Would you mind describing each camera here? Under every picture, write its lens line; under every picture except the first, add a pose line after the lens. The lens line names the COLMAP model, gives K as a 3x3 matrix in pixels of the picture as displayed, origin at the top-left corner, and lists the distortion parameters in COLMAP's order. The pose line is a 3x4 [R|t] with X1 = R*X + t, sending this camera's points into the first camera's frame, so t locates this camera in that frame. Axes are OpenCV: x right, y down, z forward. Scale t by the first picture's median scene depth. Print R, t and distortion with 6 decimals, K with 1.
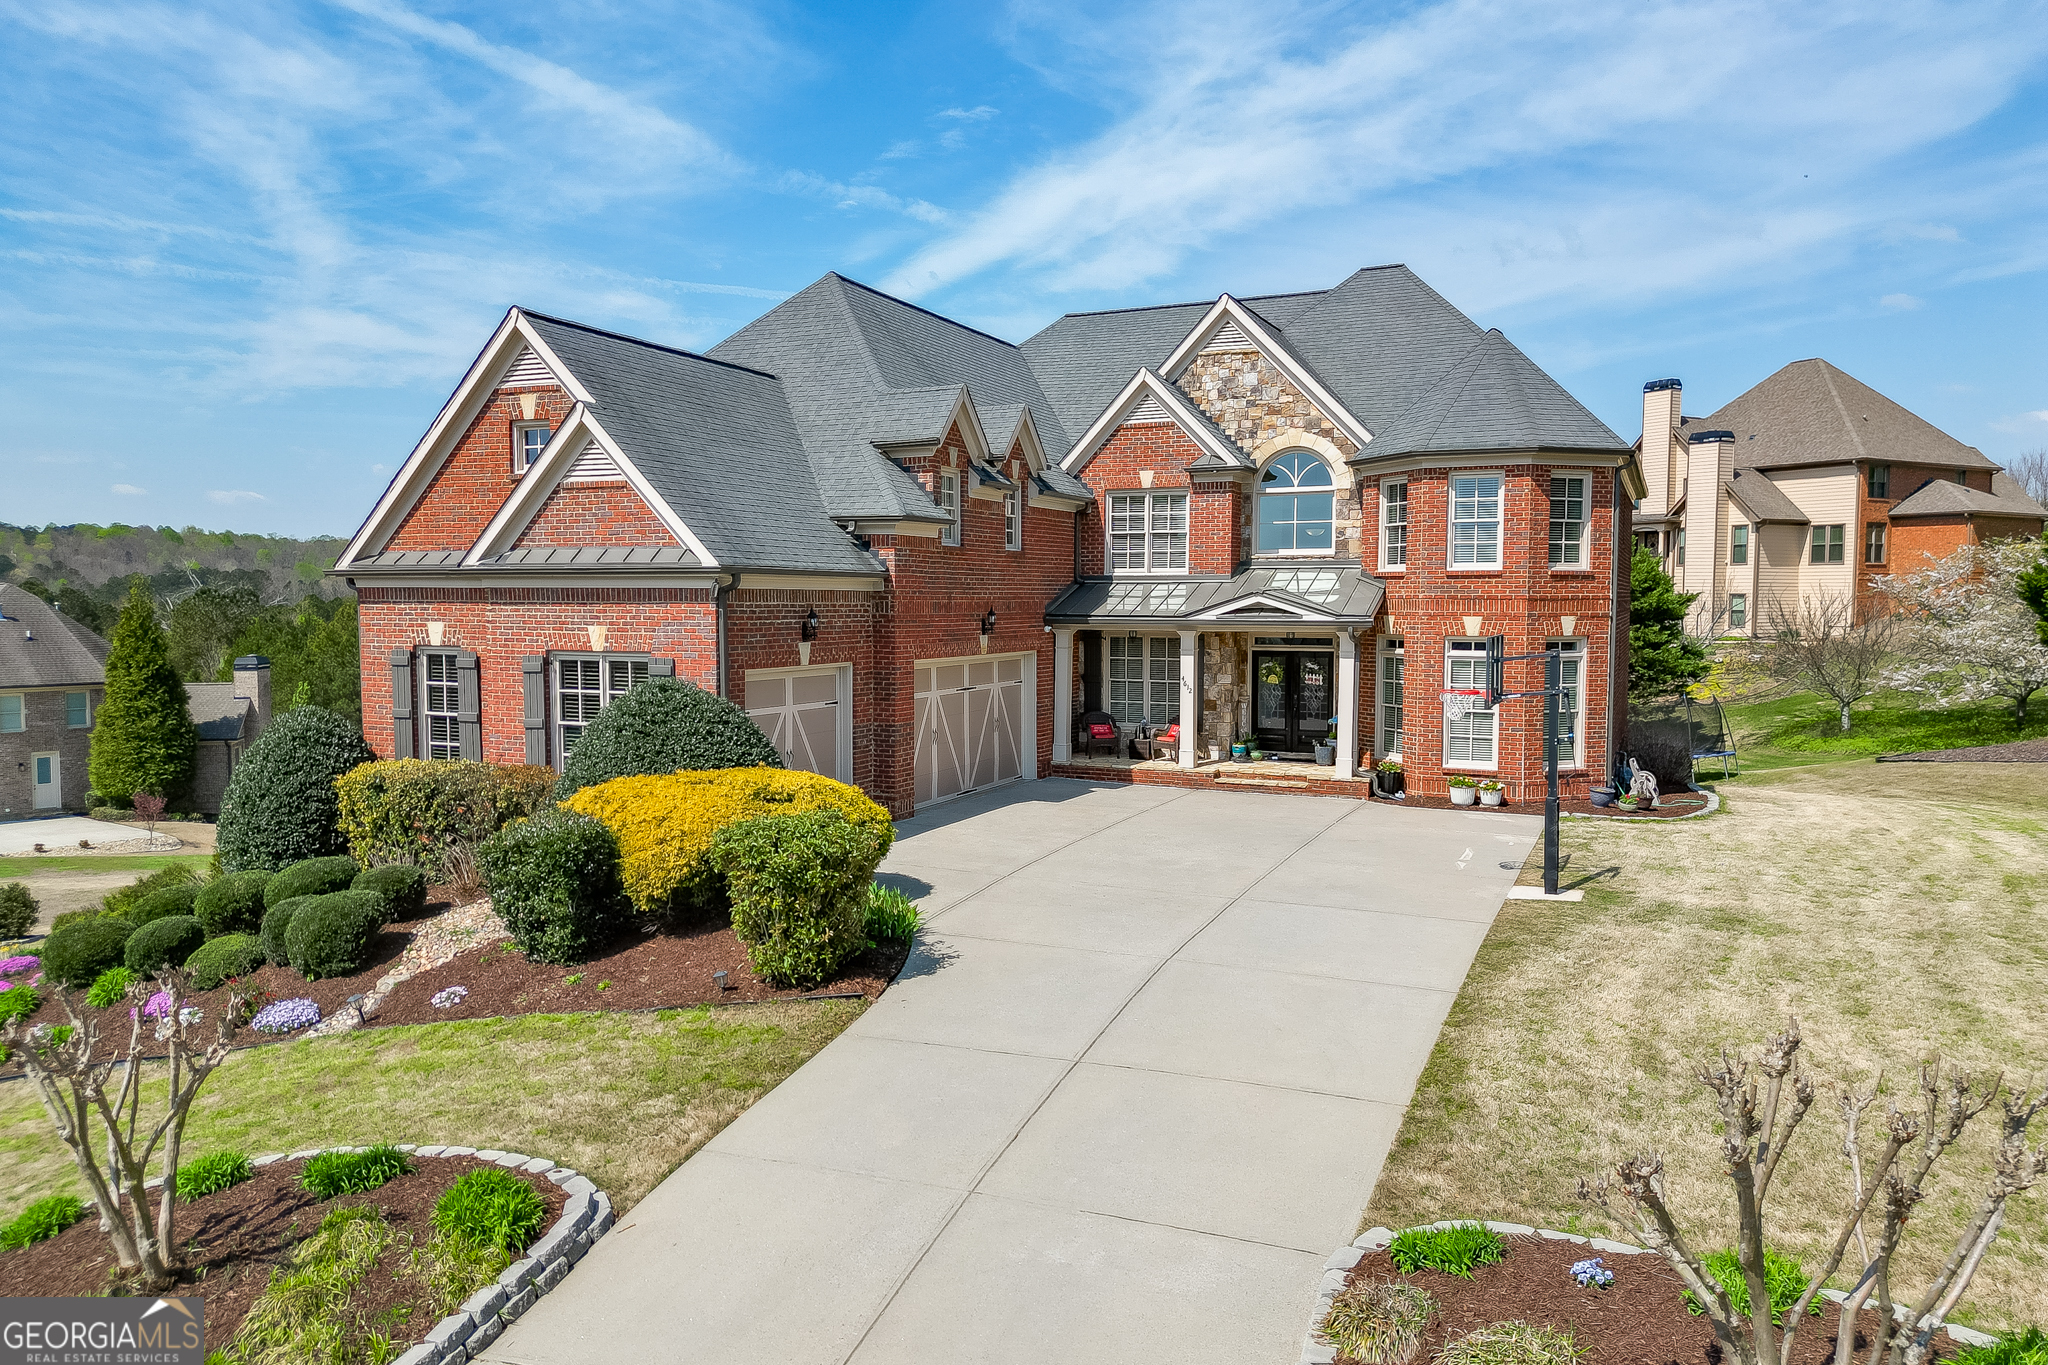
lens RADIAL K [[1436.0, 0, 1030.1], [0, 1436.0, 639.9], [0, 0, 1]] dist [0.063520, -0.056957]
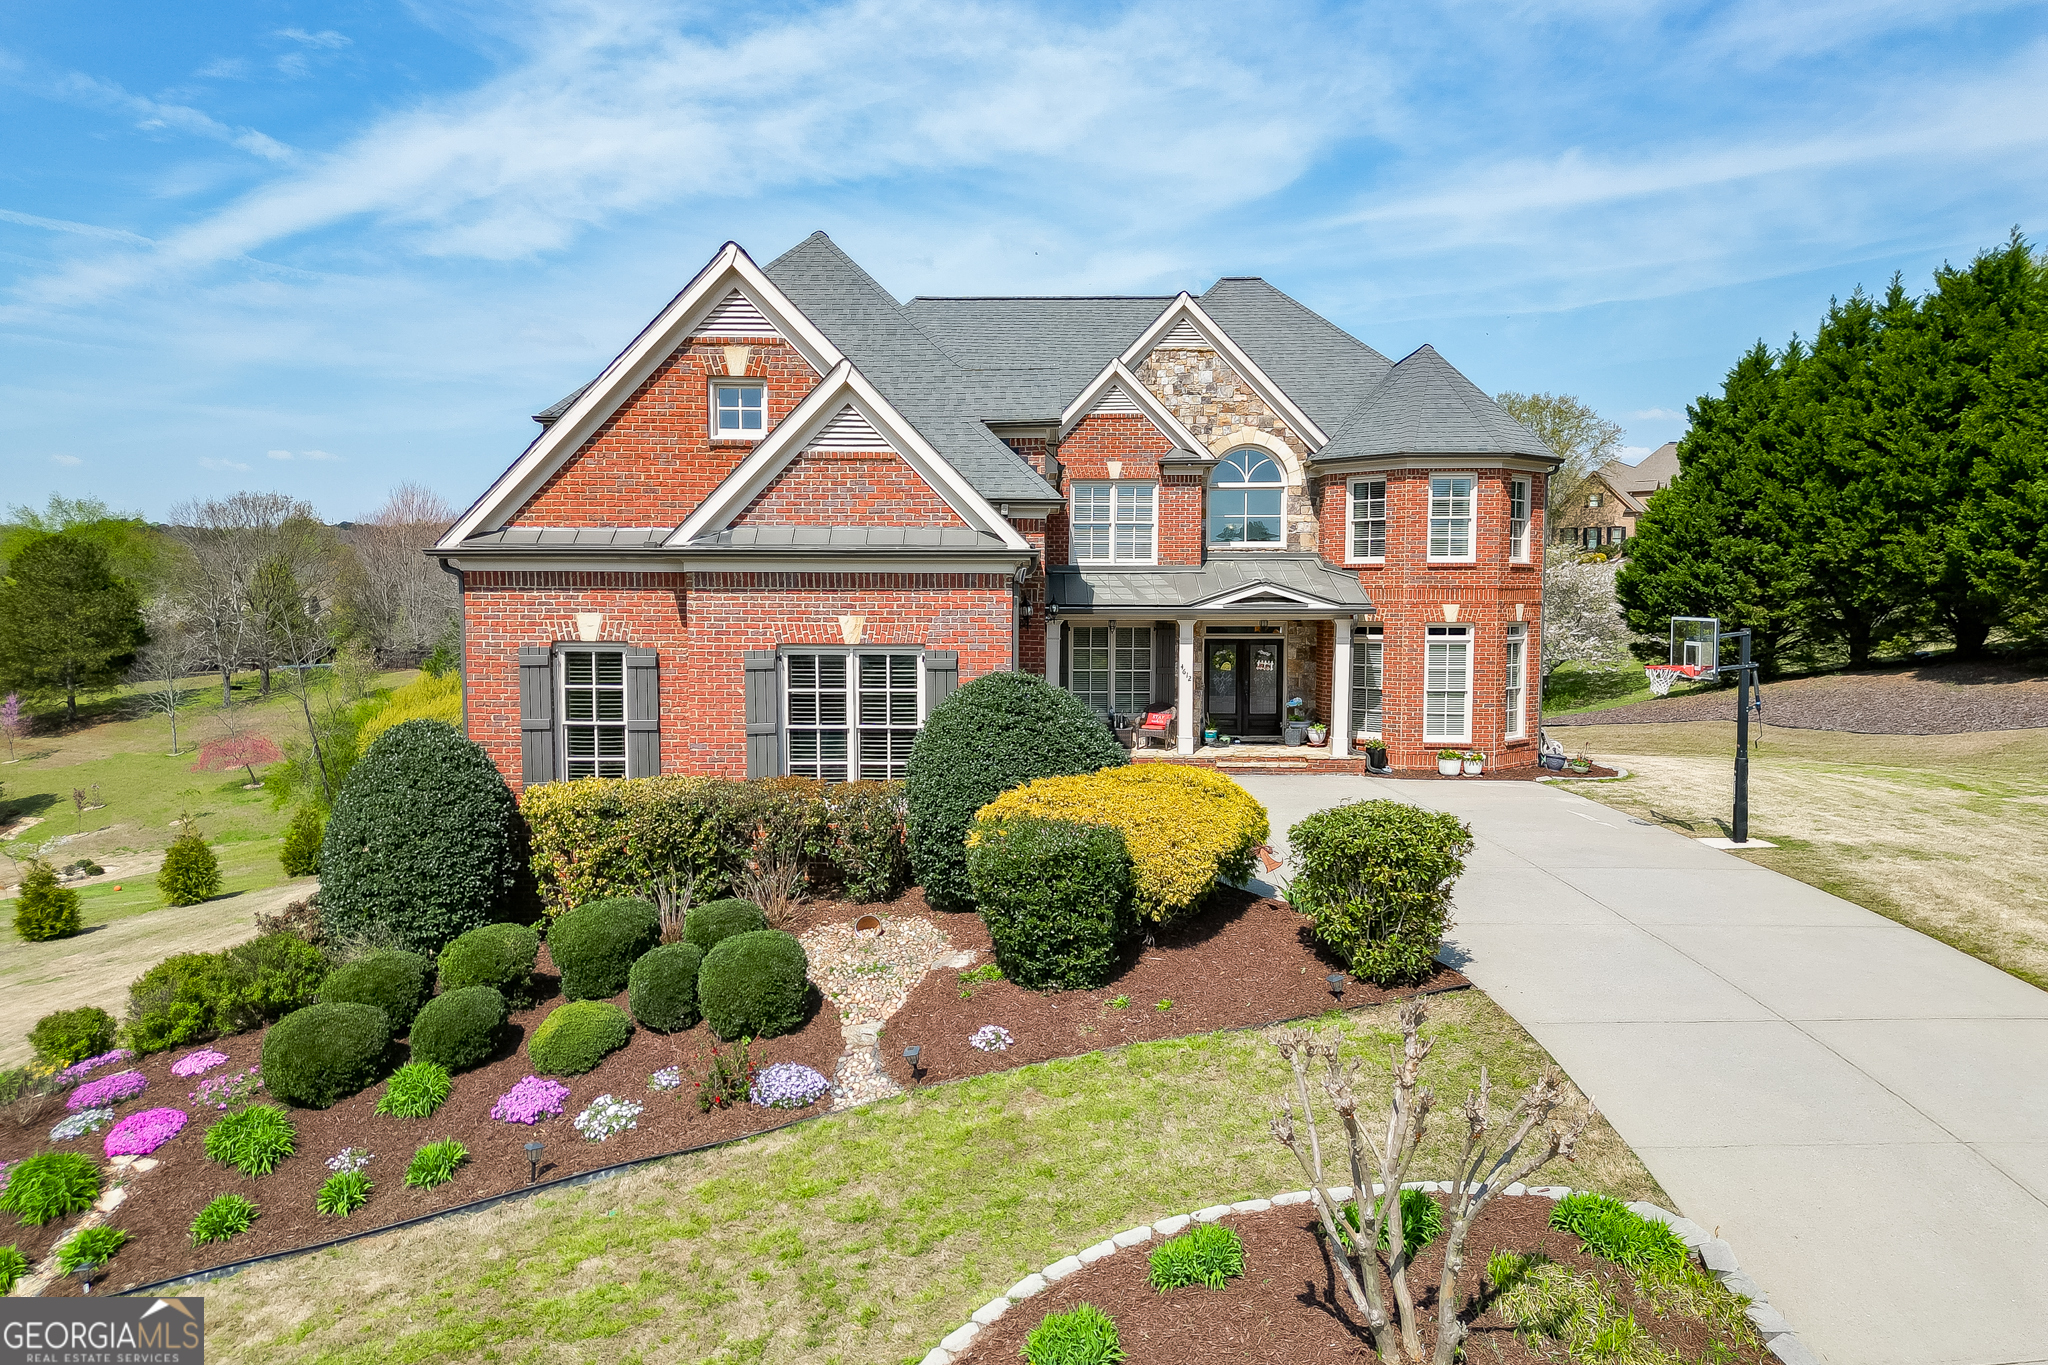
lens RADIAL K [[1436.0, 0, 1030.1], [0, 1436.0, 639.9], [0, 0, 1]] dist [0.063520, -0.056957]
pose [[0.916062, -0.012842, 0.400831, -0.428429], [0.011968, 0.999917, 0.004684, 0.001845], [-0.400858, 0.000507, 0.916140, 0.116714]]
